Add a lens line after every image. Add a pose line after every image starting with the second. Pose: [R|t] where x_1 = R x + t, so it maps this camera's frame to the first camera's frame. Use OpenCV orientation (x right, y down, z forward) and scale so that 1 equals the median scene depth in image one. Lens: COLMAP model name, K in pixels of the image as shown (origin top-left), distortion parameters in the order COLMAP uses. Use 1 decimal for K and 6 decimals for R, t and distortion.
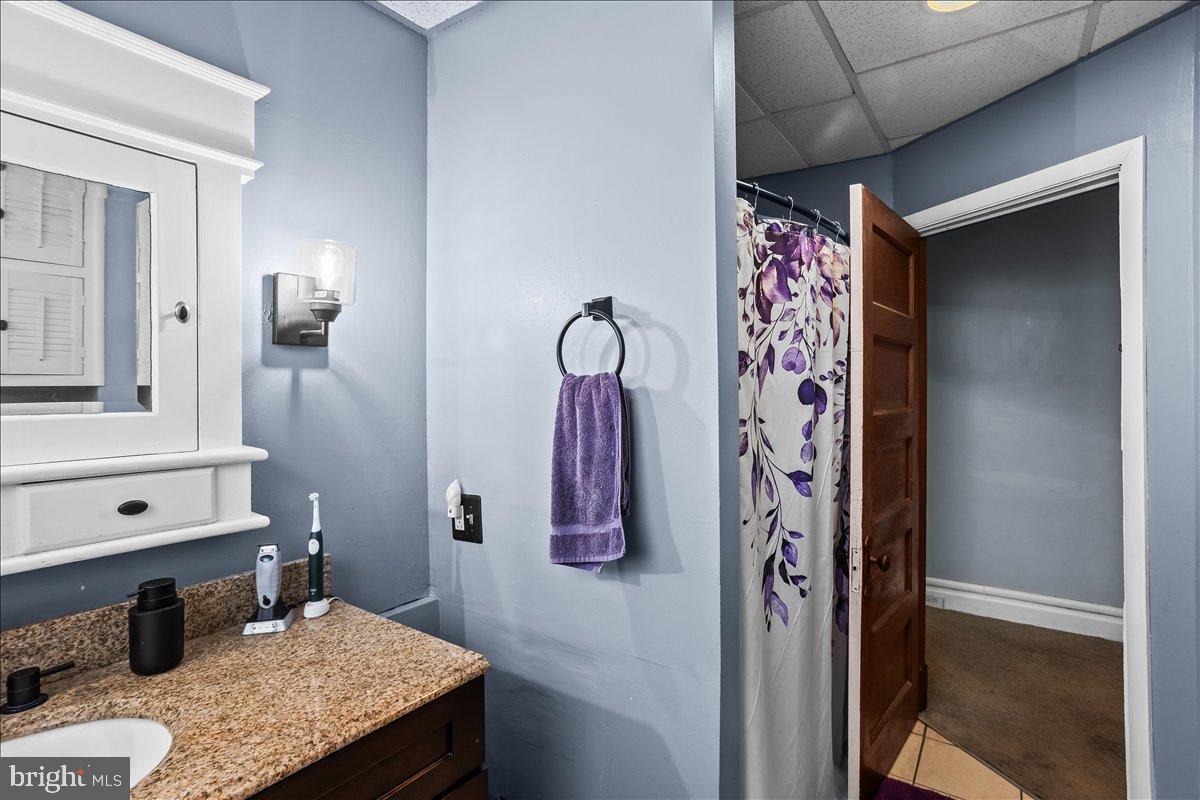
lens RADIAL K [[605.1, 0, 600.3], [0, 605.1, 383.7], [0, 0, 1]] dist [0.000280, 0.000368]
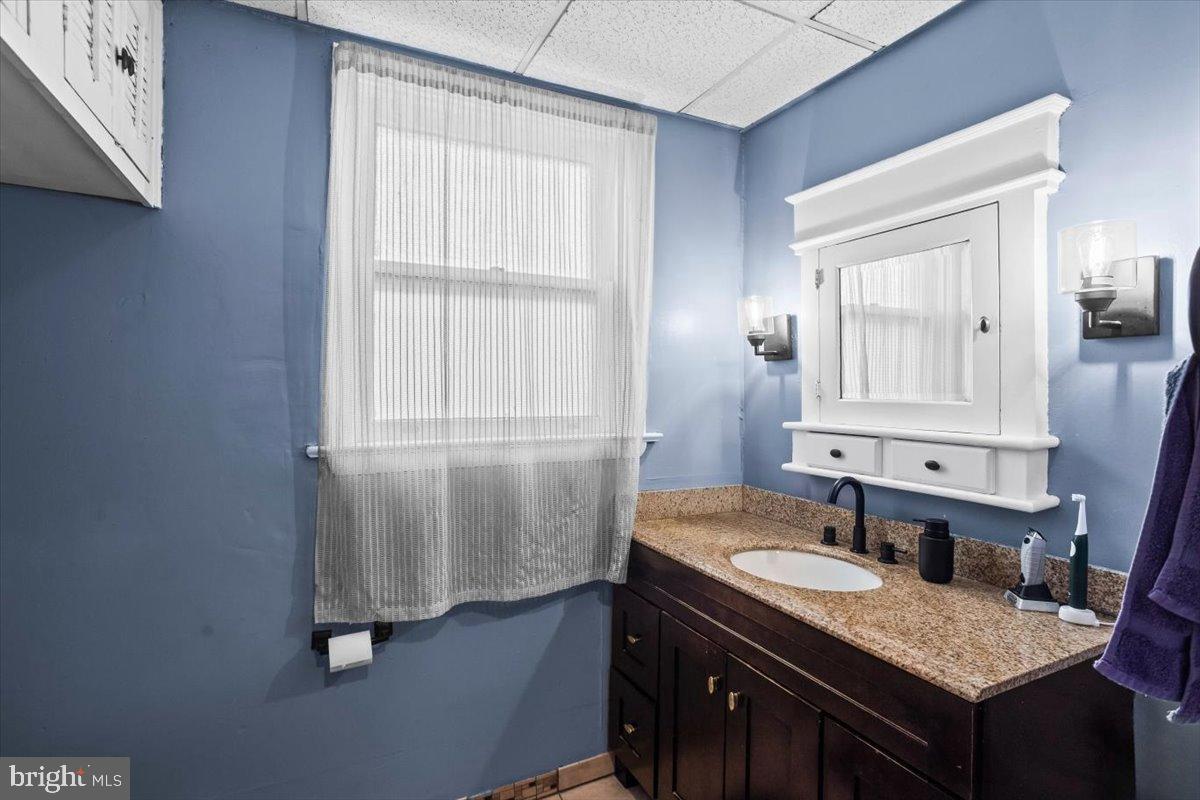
lens RADIAL K [[593.3, 0, 606.3], [0, 593.3, 391.4], [0, 0, 1]] dist [-0.000853, -0.000206]
pose [[-0.466842, 0.013951, -0.884231, 0.794954], [0.007932, 0.999901, 0.011589, 0.001844], [0.884305, -0.001603, -0.466907, 0.889189]]
